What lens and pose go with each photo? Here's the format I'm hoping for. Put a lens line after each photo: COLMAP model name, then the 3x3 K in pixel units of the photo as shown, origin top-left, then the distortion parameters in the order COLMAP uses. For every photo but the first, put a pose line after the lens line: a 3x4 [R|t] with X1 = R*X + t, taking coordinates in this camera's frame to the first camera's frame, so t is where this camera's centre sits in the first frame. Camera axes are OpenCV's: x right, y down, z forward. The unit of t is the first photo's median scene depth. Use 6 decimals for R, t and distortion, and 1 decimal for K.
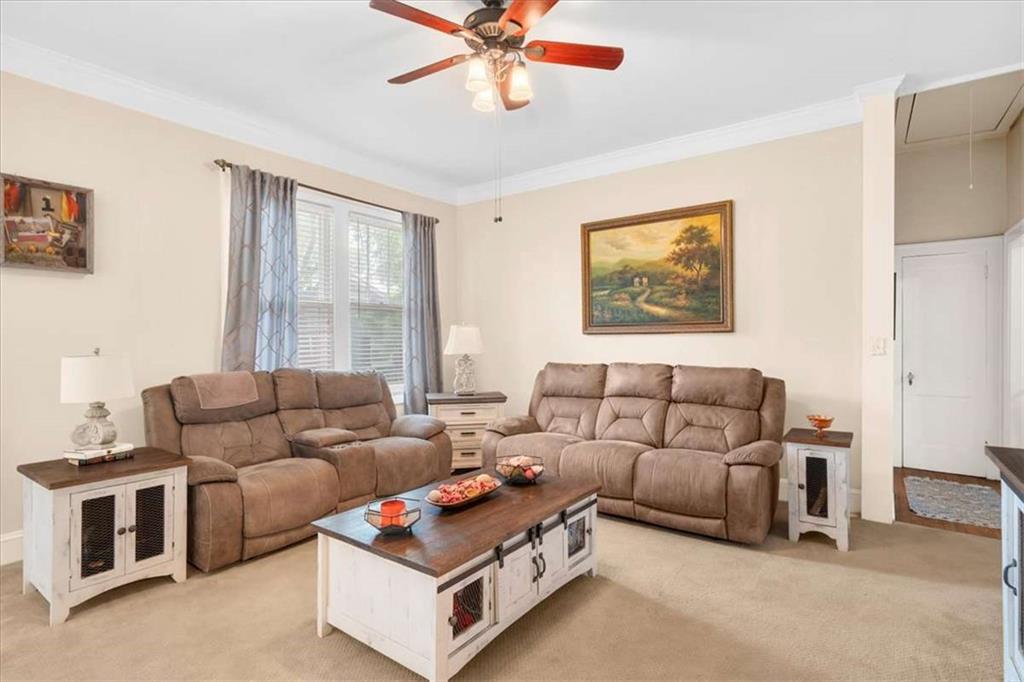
lens RADIAL K [[504.0, 0, 512.0], [0, 504.0, 341.0], [0, 0, 1]] dist [0.001072, 0.000224]
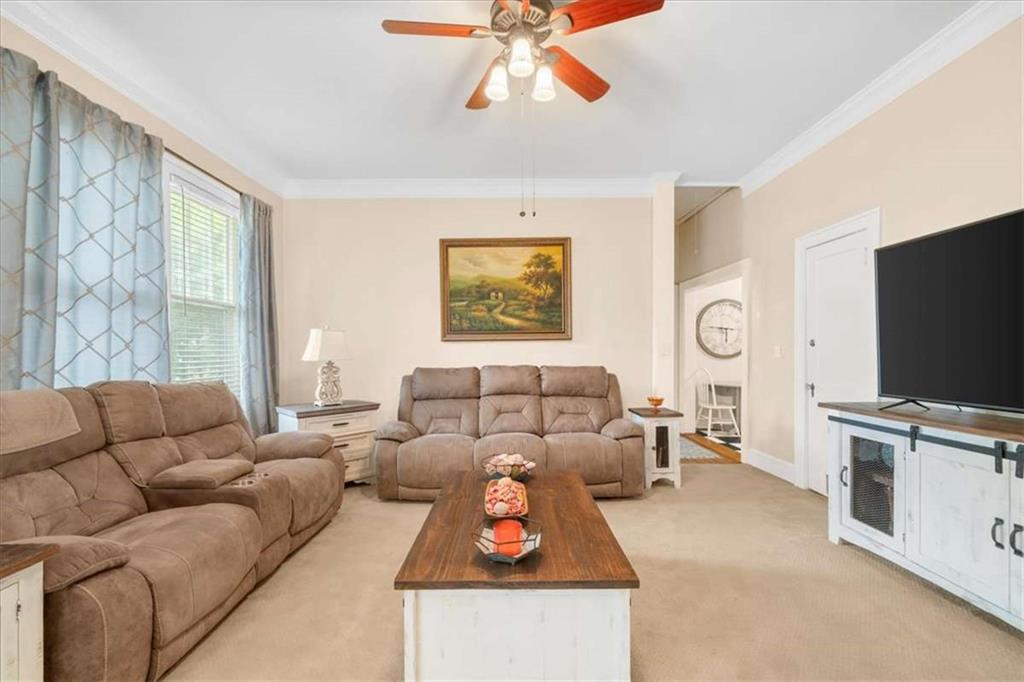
lens RADIAL K [[421.6, 0, 508.0], [0, 421.6, 355.1], [0, 0, 1]] dist [-0.000106, 0.000150]
pose [[0.807330, -0.005489, 0.590074, -0.318205], [0.006088, 0.999981, 0.000972, 0.019348], [-0.590068, 0.002807, 0.807349, 0.212052]]
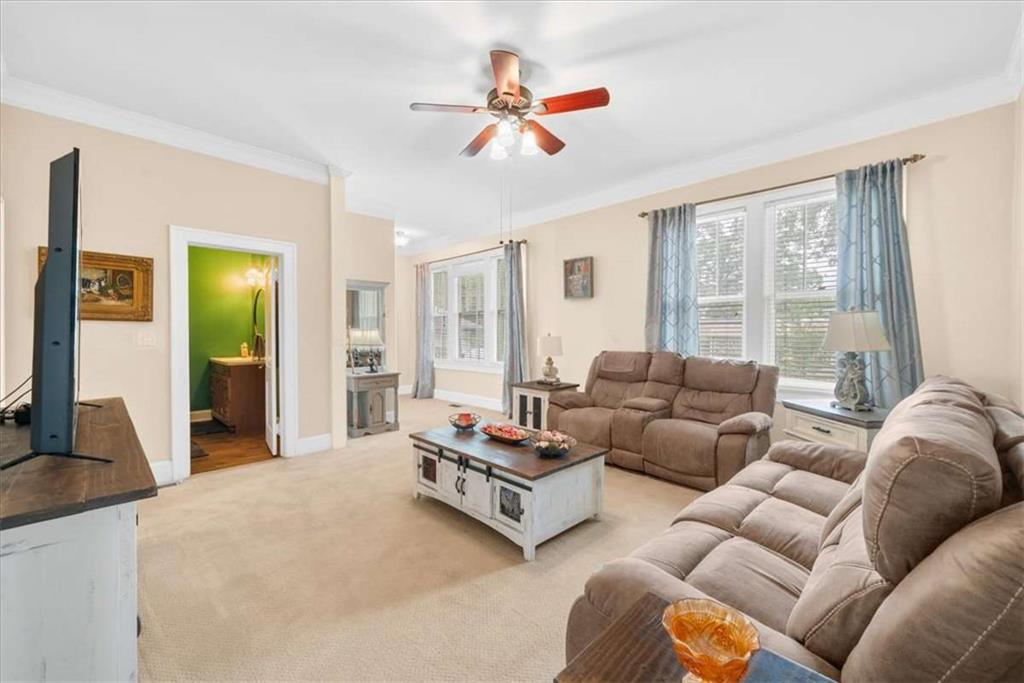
lens RADIAL K [[406.2, 0, 510.7], [0, 406.2, 338.6], [0, 0, 1]] dist [-0.000367, 0.000027]
pose [[-0.153153, 0.019693, -0.988006, 0.608025], [-0.009260, 0.999729, 0.021362, 0.000381], [0.988159, 0.012421, -0.152930, 0.681190]]
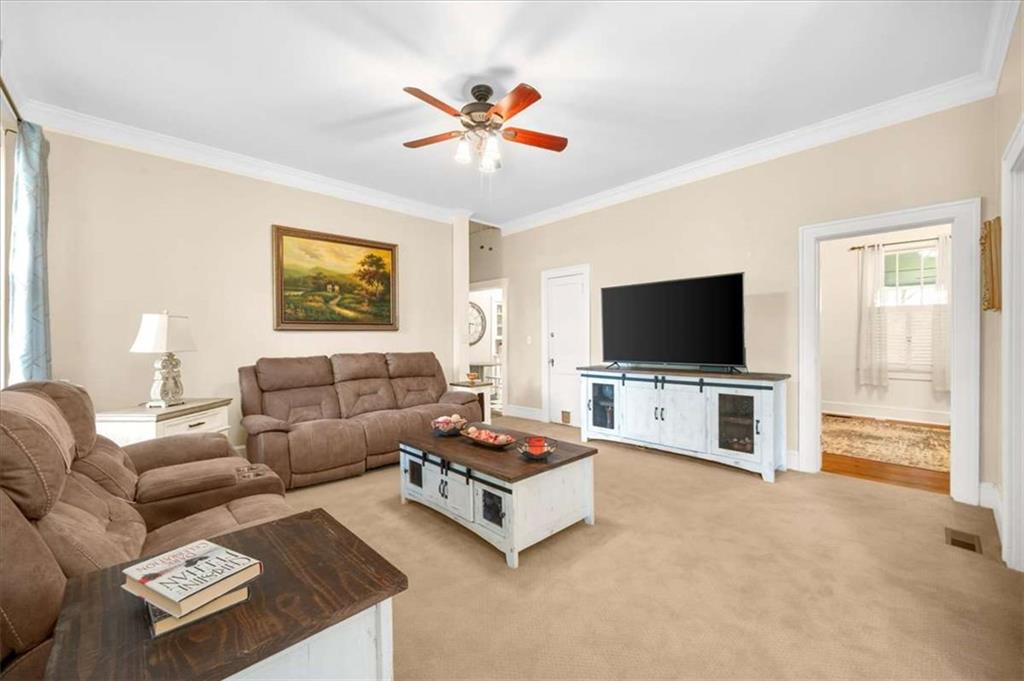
lens RADIAL K [[401.9, 0, 512.0], [0, 401.9, 340.5], [0, 0, 1]] dist [-0.000185, -0.000084]
pose [[0.177552, -0.001393, 0.984111, -0.679633], [0.014638, 0.999892, -0.001225, 0.018686], [-0.984003, 0.014623, 0.177553, 0.420515]]
